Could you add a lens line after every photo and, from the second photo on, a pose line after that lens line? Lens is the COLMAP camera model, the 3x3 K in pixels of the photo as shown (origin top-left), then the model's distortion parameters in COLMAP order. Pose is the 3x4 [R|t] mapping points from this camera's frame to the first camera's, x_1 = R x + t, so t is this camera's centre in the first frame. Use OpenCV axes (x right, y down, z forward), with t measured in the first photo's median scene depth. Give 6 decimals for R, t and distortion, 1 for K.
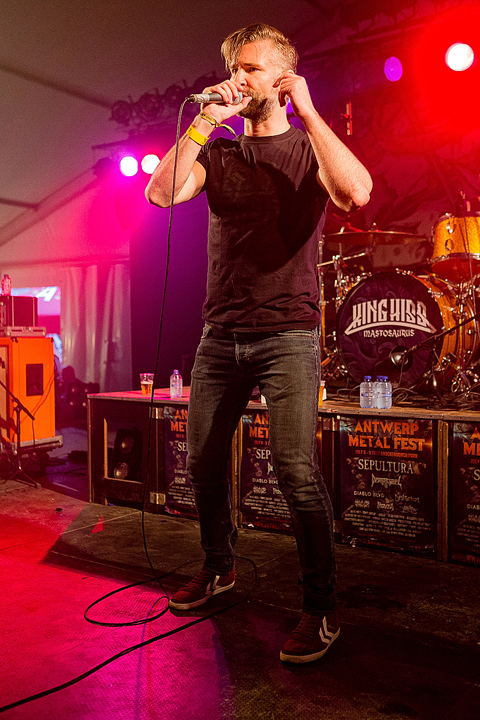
lens RADIAL K [[754.5, 0, 239.5], [0, 754.5, 356.4], [0, 0, 1]] dist [-0.026761, 0.005821]
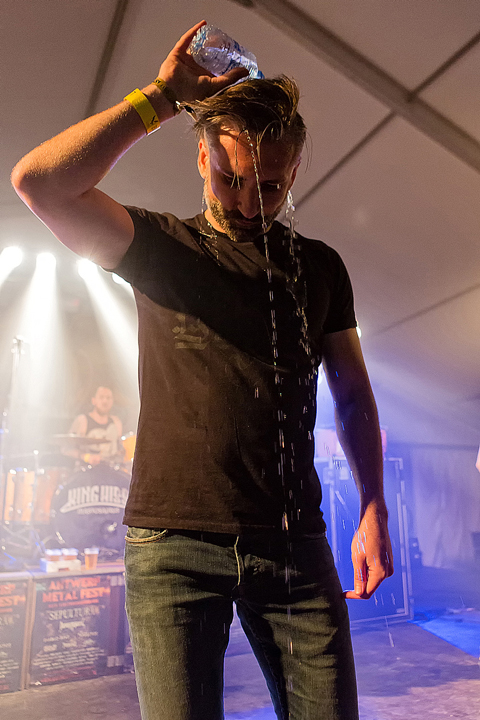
lens RADIAL K [[570.7, 0, 265.1], [0, 570.7, 358.3], [0, 0, 1]] dist [-0.007294, -0.001847]
pose [[0.470484, 0.203404, 0.858646, -0.643085], [0.037458, 0.967589, -0.249736, -0.029184], [-0.881613, 0.149660, 0.447616, 0.205277]]
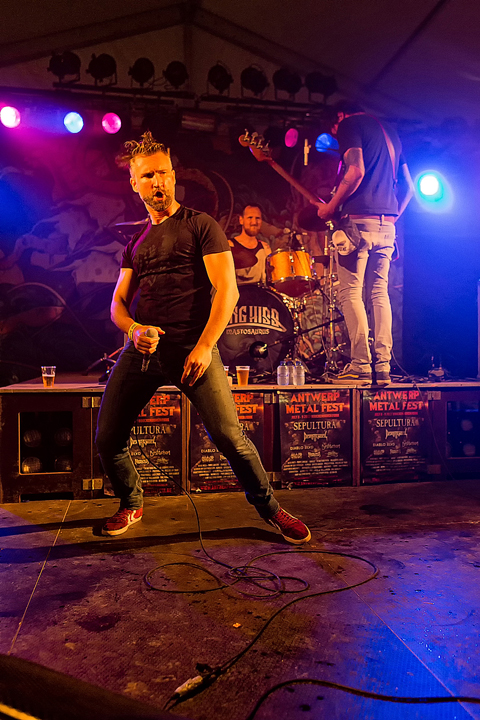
lens RADIAL K [[597.8, 0, 241.0], [0, 597.8, 358.0], [0, 0, 1]] dist [-0.003409, 0.001097]
pose [[0.697166, -0.004646, 0.716895, -0.574413], [0.017083, 0.999803, -0.010133, 0.026411], [-0.716706, 0.019311, 0.697108, 0.279782]]
